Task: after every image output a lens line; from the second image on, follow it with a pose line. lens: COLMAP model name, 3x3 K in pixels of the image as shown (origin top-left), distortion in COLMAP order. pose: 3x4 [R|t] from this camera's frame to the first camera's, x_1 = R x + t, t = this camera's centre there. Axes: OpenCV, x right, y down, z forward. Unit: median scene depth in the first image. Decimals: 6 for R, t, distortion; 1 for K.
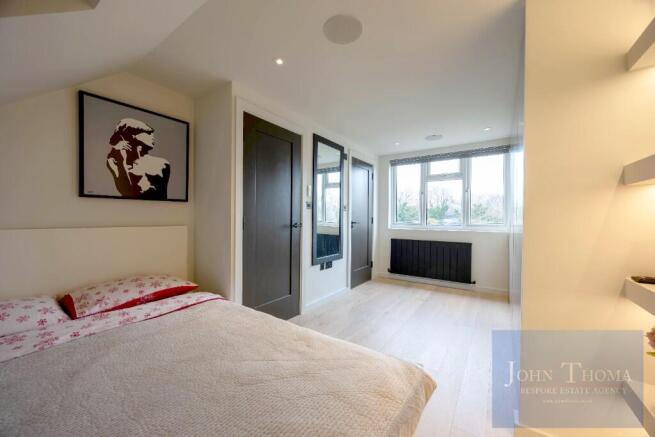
lens RADIAL K [[249.7, 0, 326.5], [0, 249.7, 217.5], [0, 0, 1]] dist [-0.000907, 0.000117]
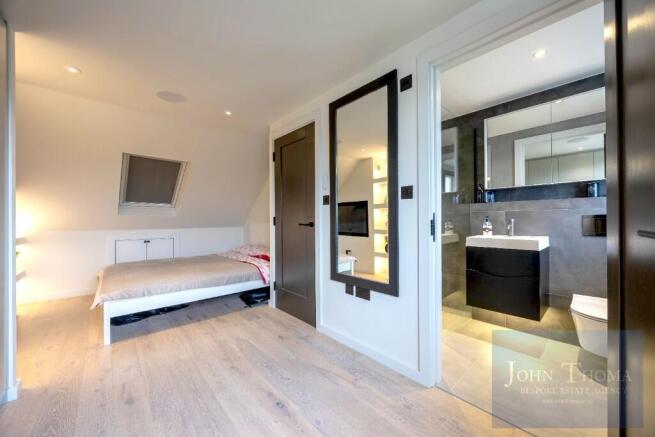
lens RADIAL K [[249.7, 0, 325.1], [0, 249.7, 220.2], [0, 0, 1]] dist [-0.000907, 0.000117]
pose [[-0.234913, -0.003582, -0.972010, 0.674134], [-0.000271, 0.999993, -0.003619, 0.017423], [0.972016, -0.000586, -0.234912, 1.148392]]
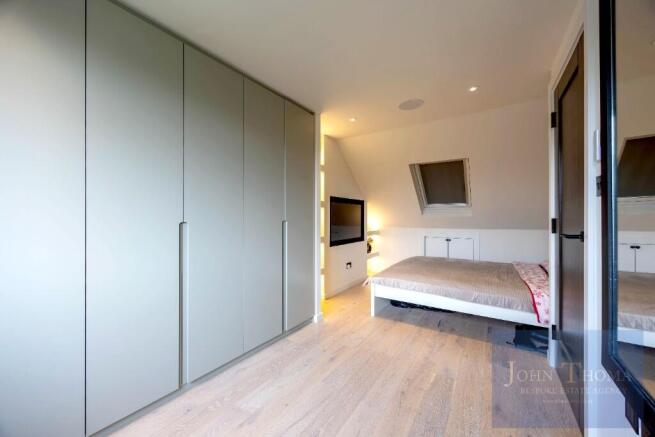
lens RADIAL K [[249.7, 0, 325.5], [0, 249.7, 216.8], [0, 0, 1]] dist [-0.000907, 0.000117]
pose [[-0.999908, -0.002003, -0.013393, 0.312166], [-0.001955, 0.999991, -0.003637, 0.001517], [0.013401, -0.003610, -0.999904, 1.316550]]
